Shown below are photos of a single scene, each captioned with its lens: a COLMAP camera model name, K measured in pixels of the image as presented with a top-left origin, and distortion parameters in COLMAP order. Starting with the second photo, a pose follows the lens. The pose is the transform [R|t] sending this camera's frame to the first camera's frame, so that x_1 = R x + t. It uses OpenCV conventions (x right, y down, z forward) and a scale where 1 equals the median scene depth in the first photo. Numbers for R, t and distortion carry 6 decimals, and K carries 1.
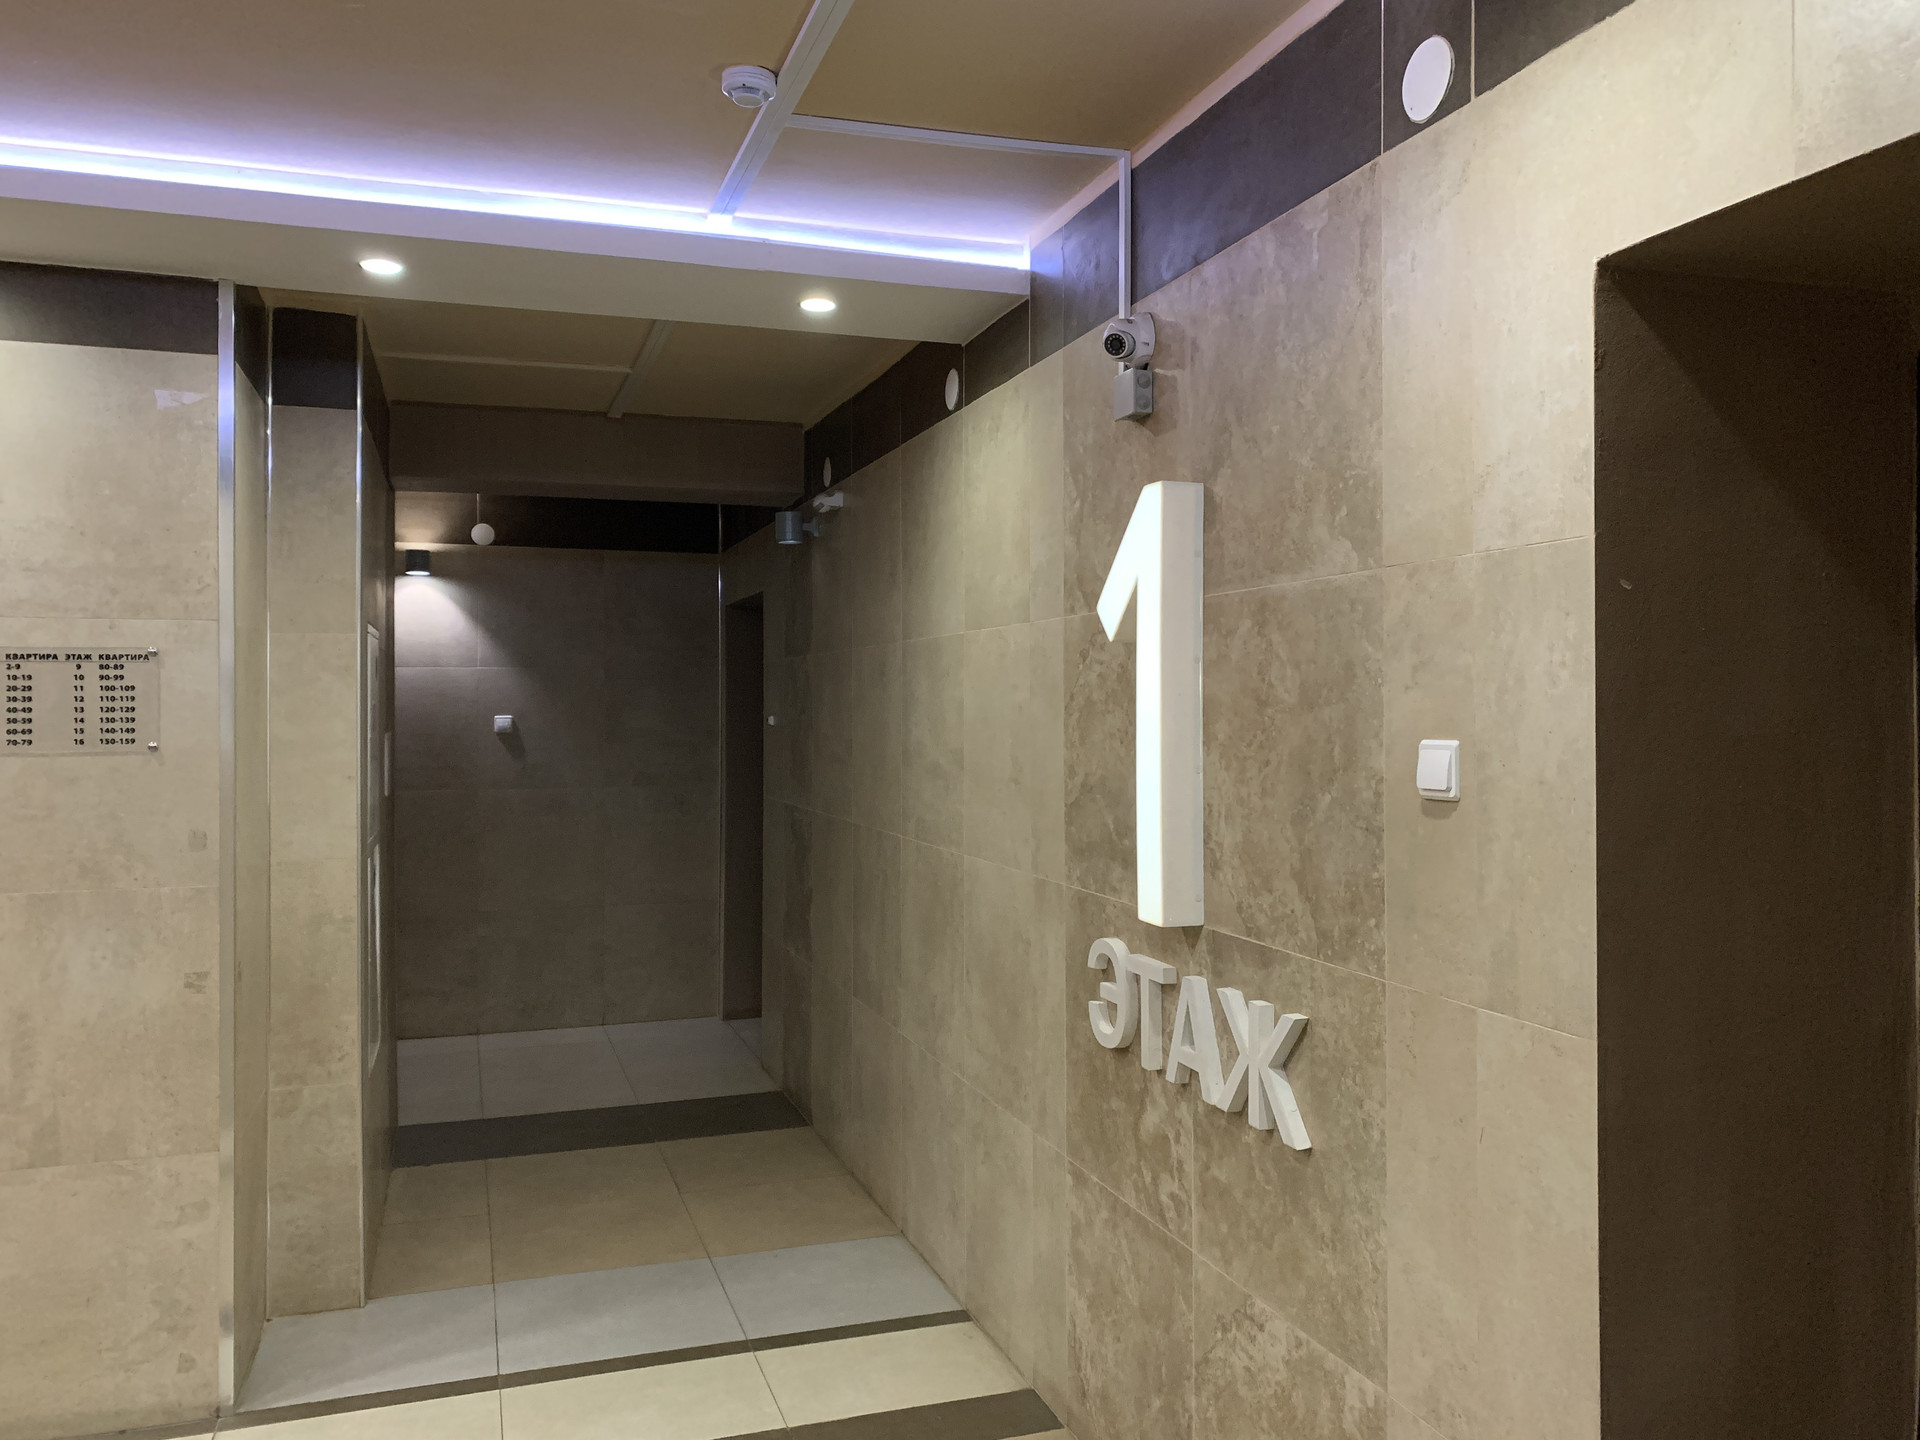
lens RADIAL K [[1412.2, 0, 951.8], [0, 1412.2, 699.5], [0, 0, 1]] dist [0.026138, -0.058901]
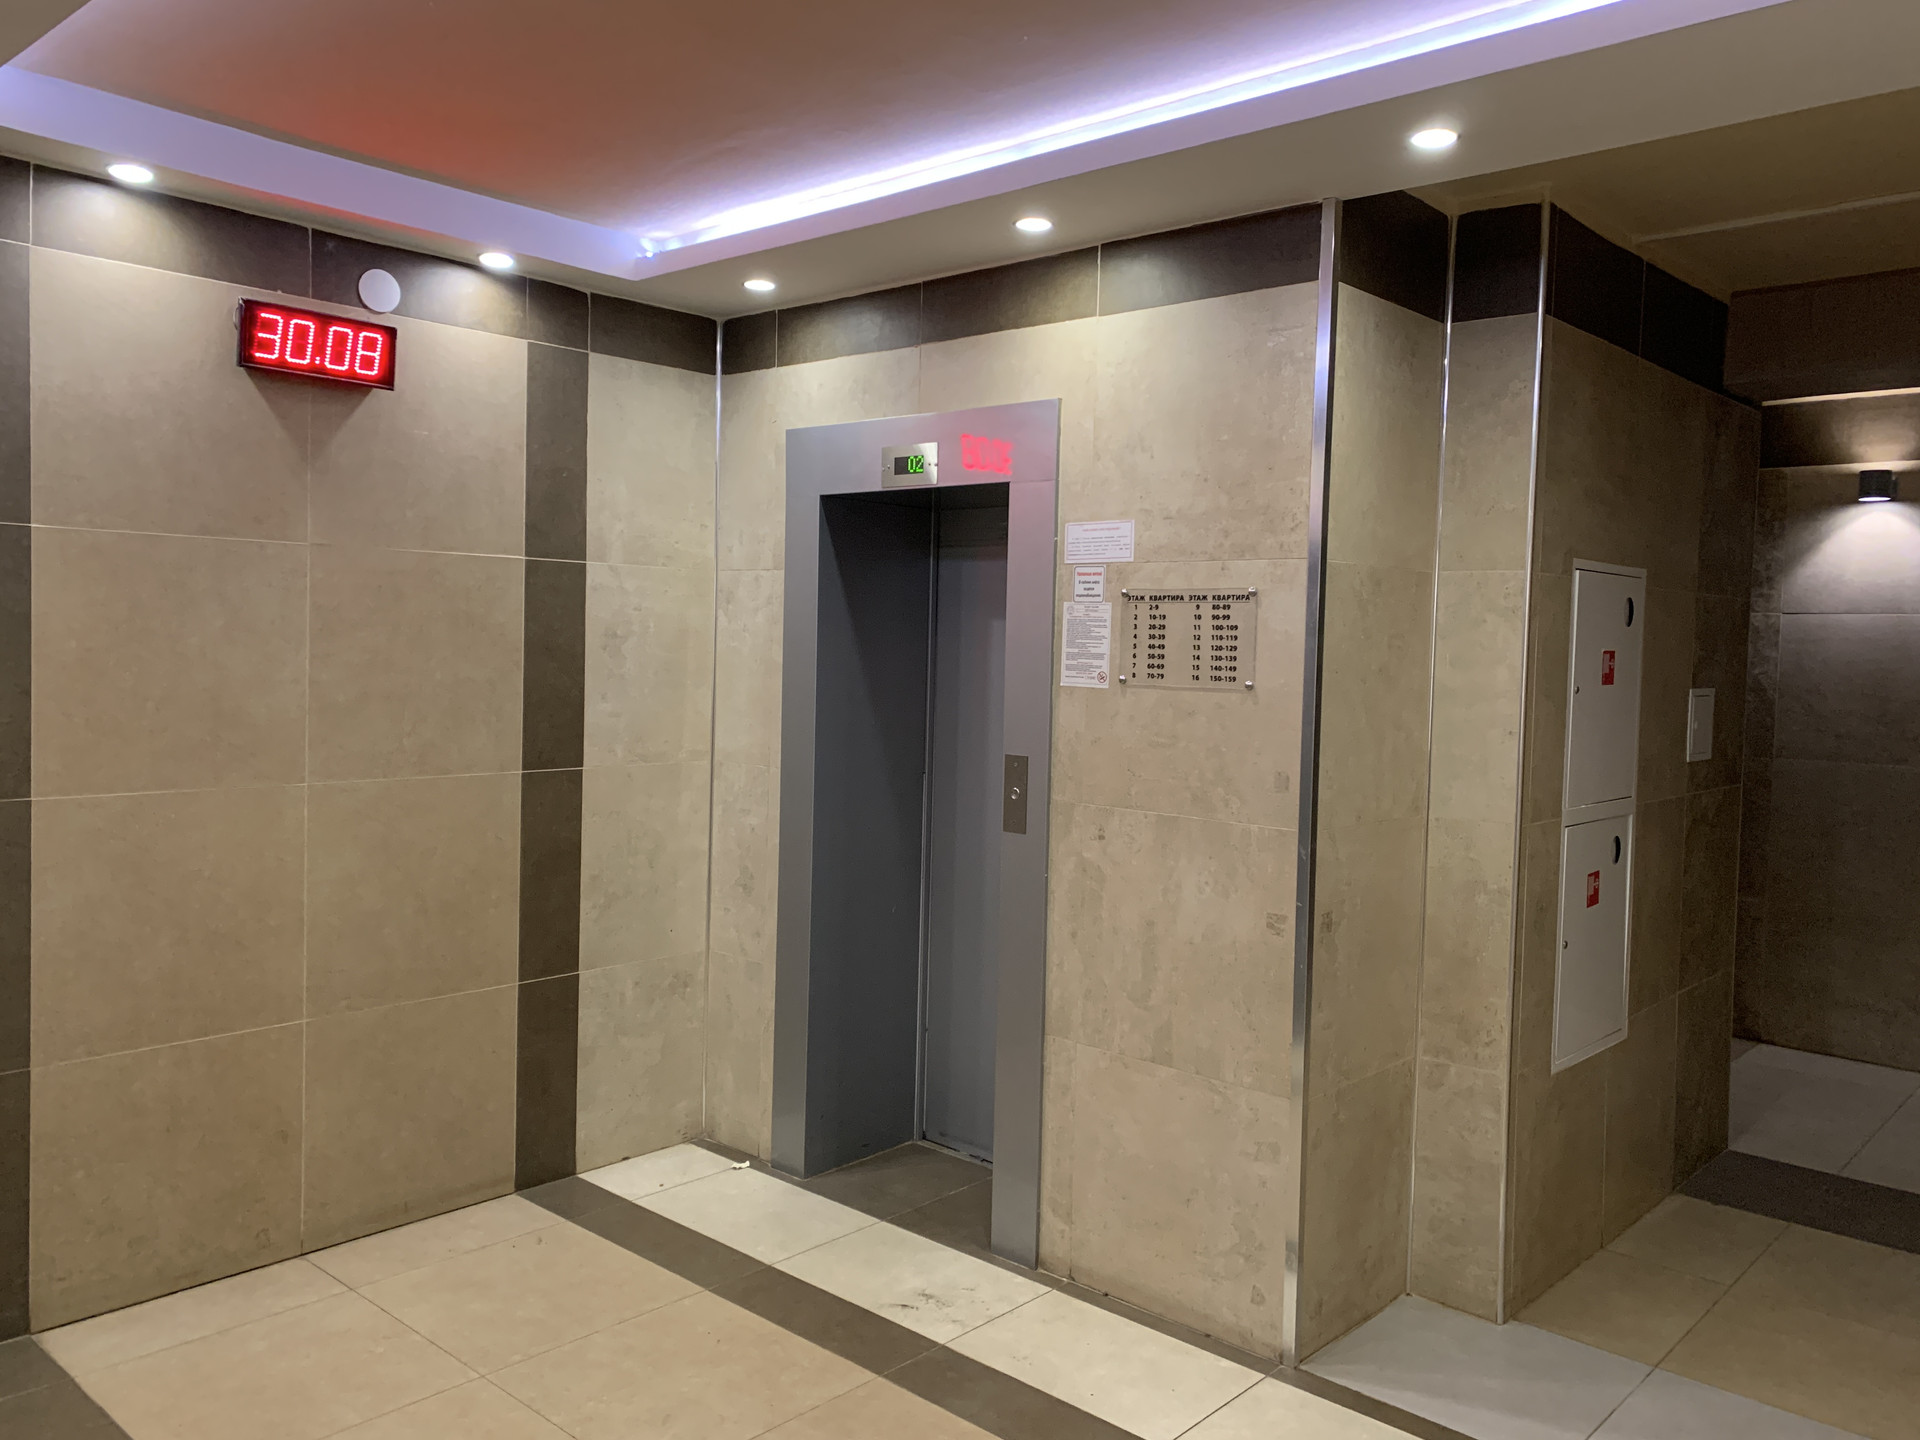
lens RADIAL K [[1412.2, 0, 951.8], [0, 1412.2, 699.5], [0, 0, 1]] dist [0.026138, -0.058901]
pose [[0.471448, 0.051492, -0.880389, 0.228864], [-0.021729, 0.998669, 0.046774, 0.000509], [0.881626, -0.002921, 0.471940, 0.333454]]
